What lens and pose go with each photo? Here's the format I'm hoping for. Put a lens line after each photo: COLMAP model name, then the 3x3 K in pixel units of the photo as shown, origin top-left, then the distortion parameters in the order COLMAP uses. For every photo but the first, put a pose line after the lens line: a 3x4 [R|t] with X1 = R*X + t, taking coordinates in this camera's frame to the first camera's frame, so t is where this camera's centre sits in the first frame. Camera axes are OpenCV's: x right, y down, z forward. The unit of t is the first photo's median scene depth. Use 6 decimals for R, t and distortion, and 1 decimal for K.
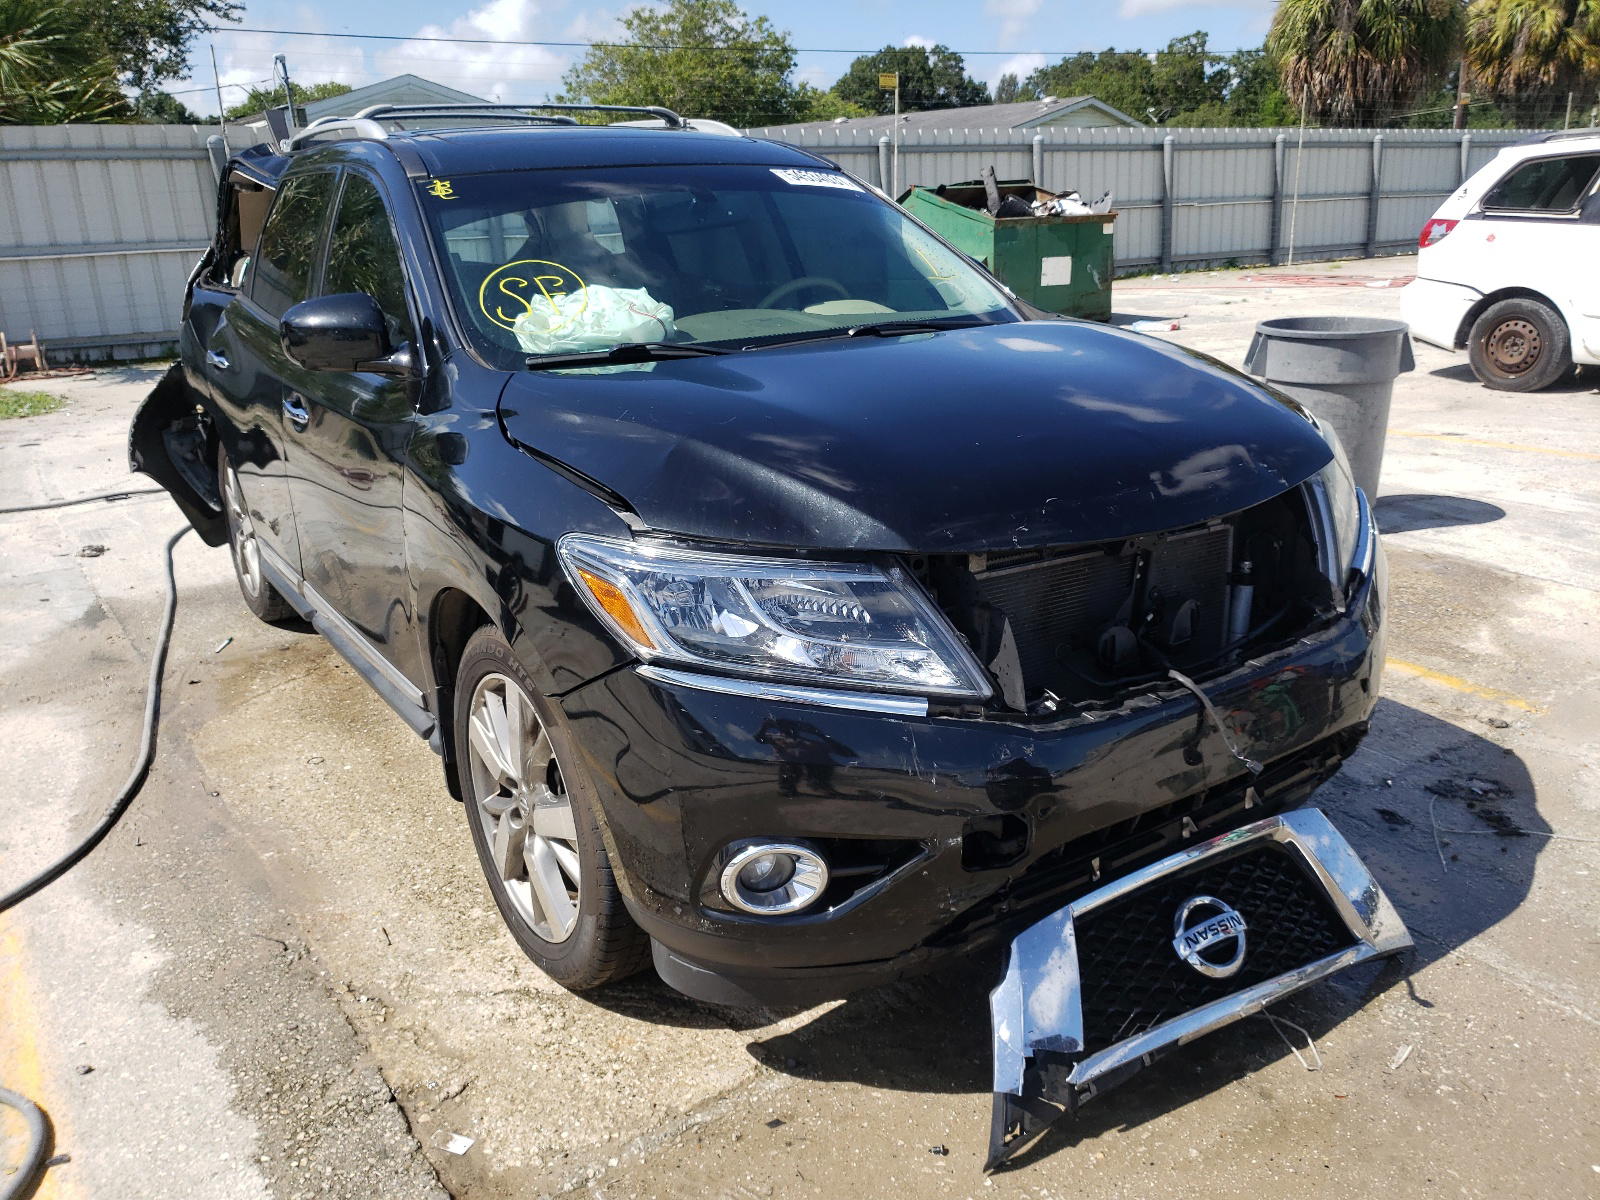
lens RADIAL K [[1202.4, 0, 820.8], [0, 1202.4, 602.9], [0, 0, 1]] dist [0.034300, -0.036624]
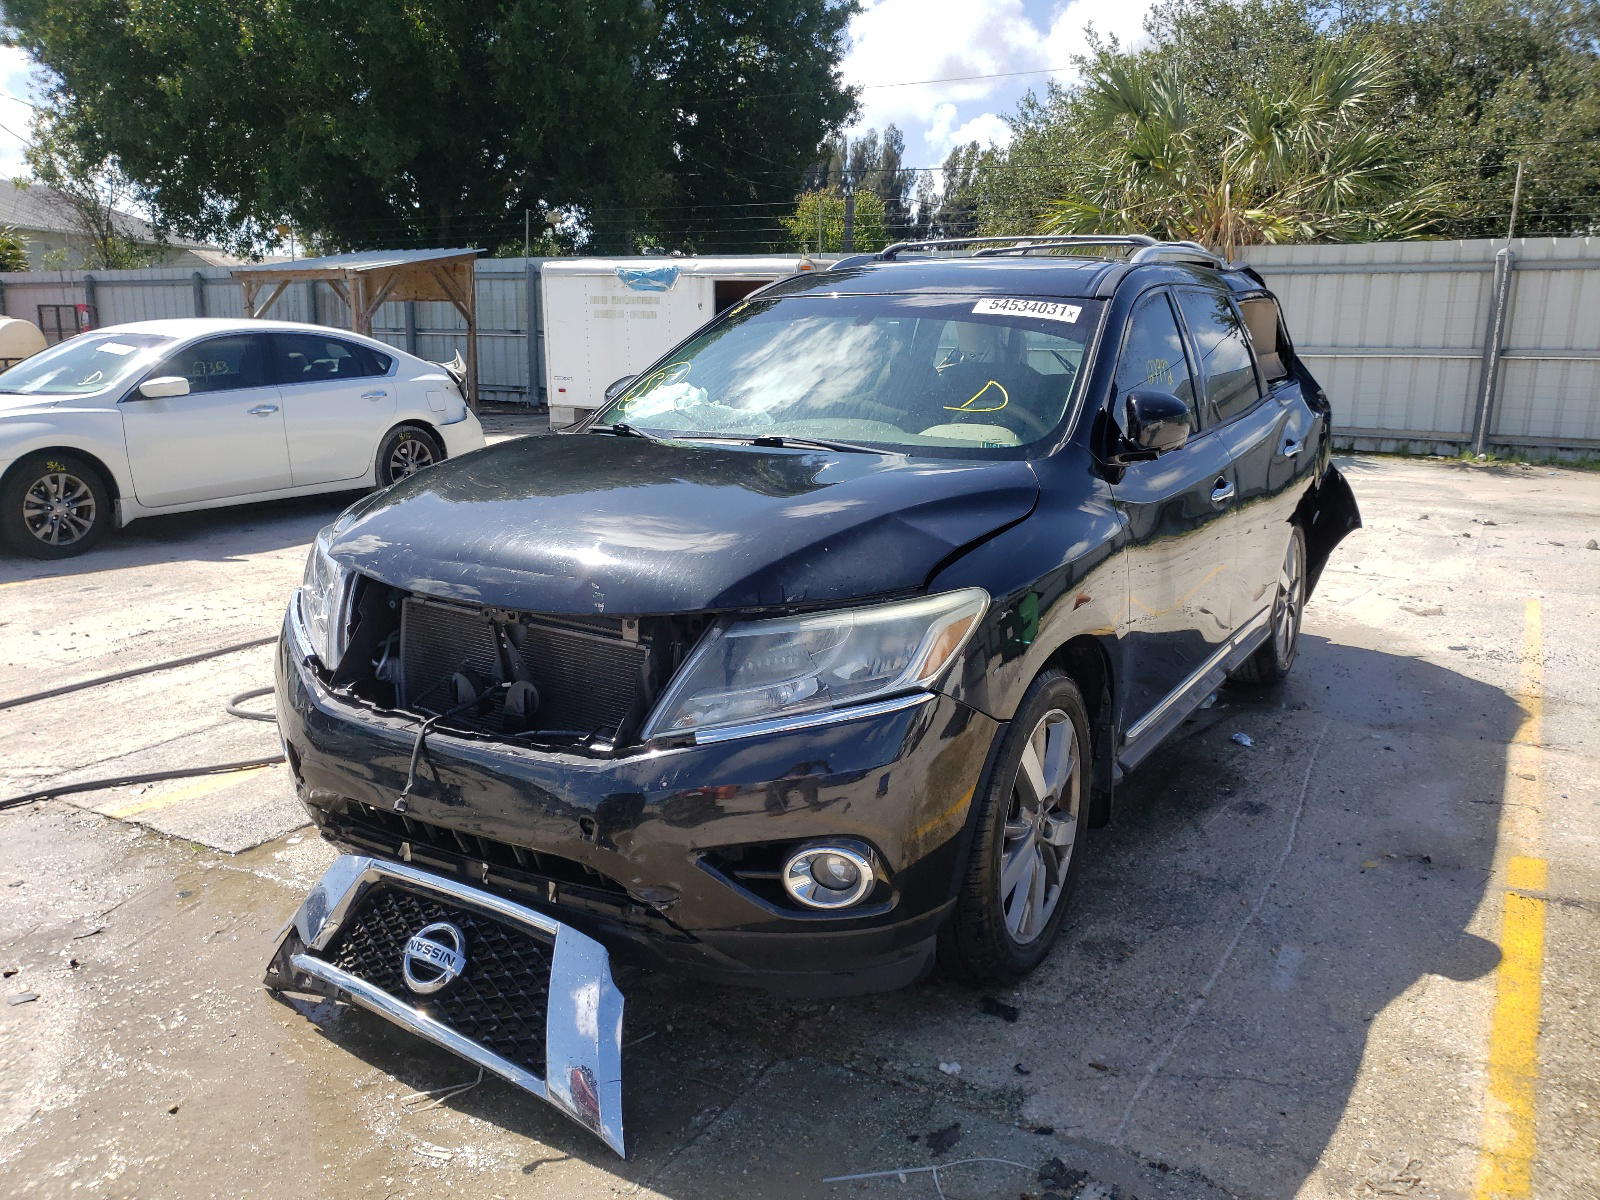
lens RADIAL K [[1199.1, 0, 799.6], [0, 1199.1, 575.2], [0, 0, 1]] dist [0.004515, -0.004174]
pose [[0.447527, 0.217547, -0.867406, 0.738406], [-0.302648, 0.949568, 0.082006, -0.142798], [0.841501, 0.225819, 0.490797, 0.344699]]
